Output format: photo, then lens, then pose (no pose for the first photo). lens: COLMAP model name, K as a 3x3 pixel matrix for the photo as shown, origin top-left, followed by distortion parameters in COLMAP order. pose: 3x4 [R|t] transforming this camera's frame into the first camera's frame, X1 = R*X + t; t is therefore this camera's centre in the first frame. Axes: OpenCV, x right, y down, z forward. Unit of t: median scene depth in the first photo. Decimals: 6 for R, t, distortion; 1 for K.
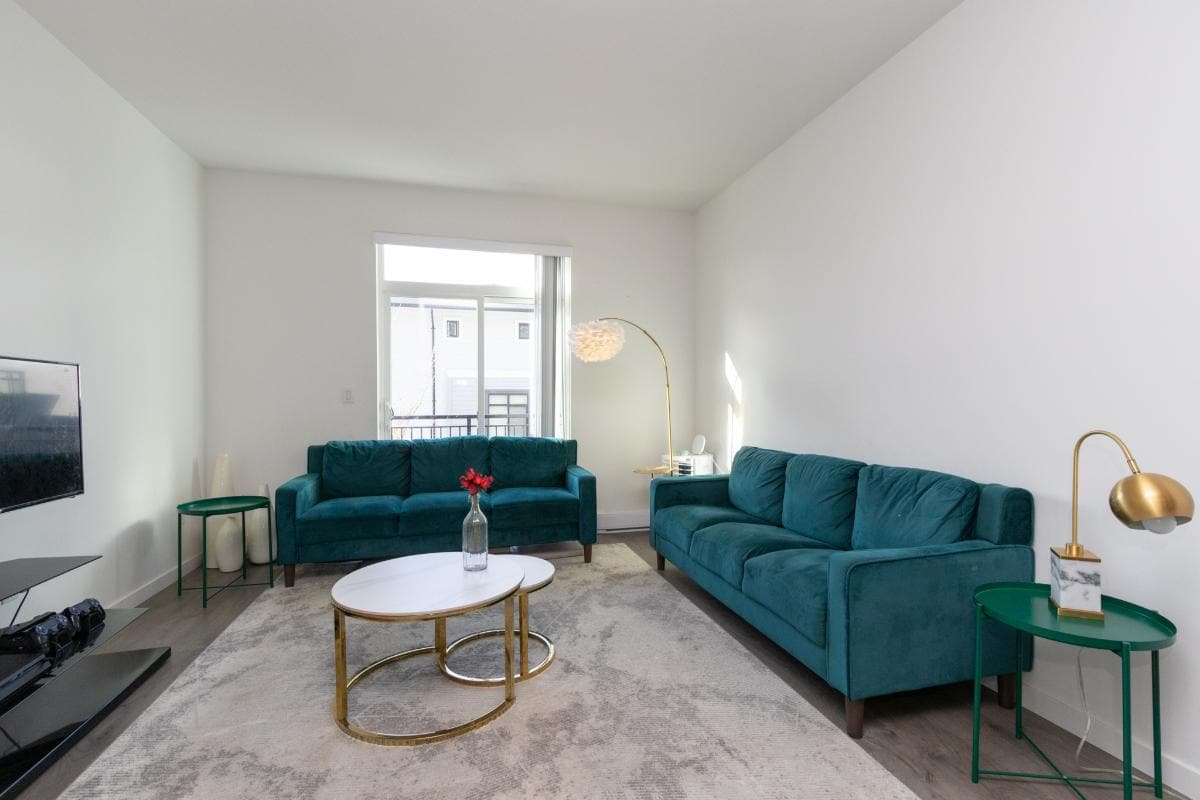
lens RADIAL K [[556.1, 0, 609.3], [0, 556.1, 398.8], [0, 0, 1]] dist [-0.000946, 0.000133]
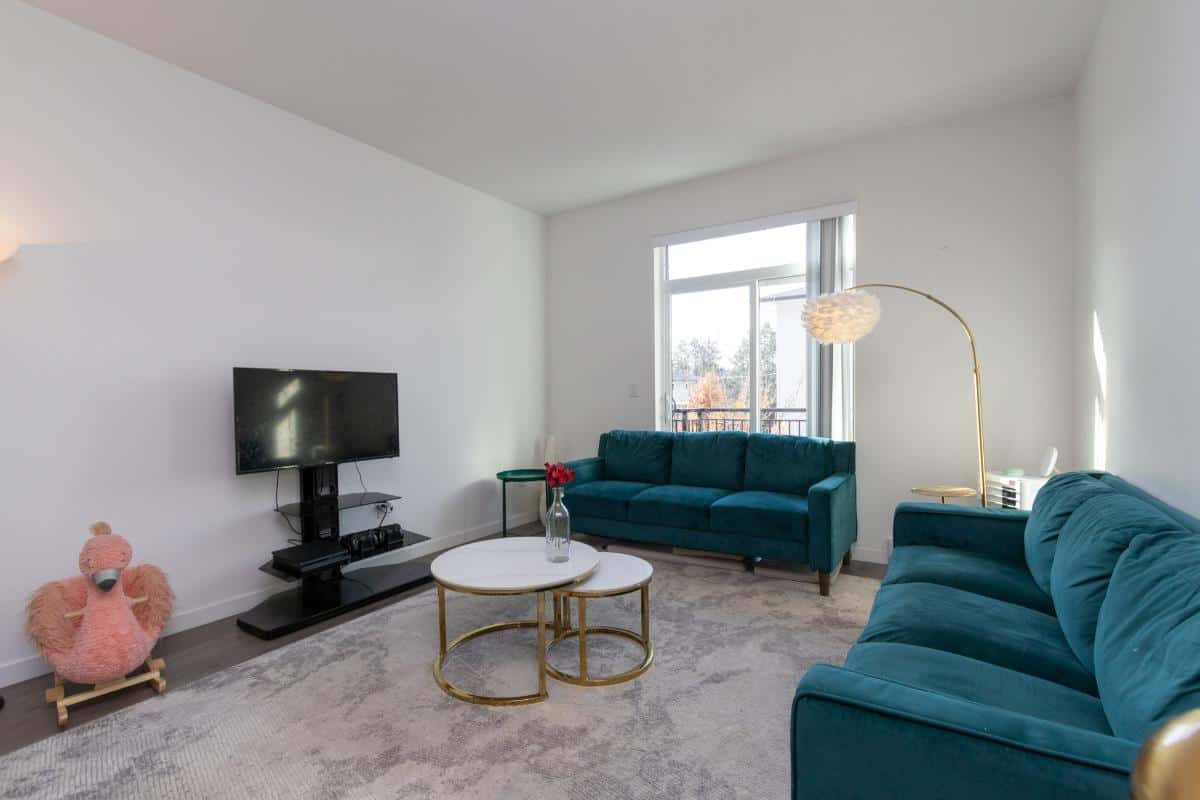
lens RADIAL K [[556.1, 0, 606.9], [0, 556.1, 403.3], [0, 0, 1]] dist [-0.000946, 0.000133]
pose [[0.664048, 0.009369, -0.747631, 0.362734], [0.008795, 0.999754, 0.020340, -0.002139], [0.747638, -0.020082, 0.663803, 0.244844]]
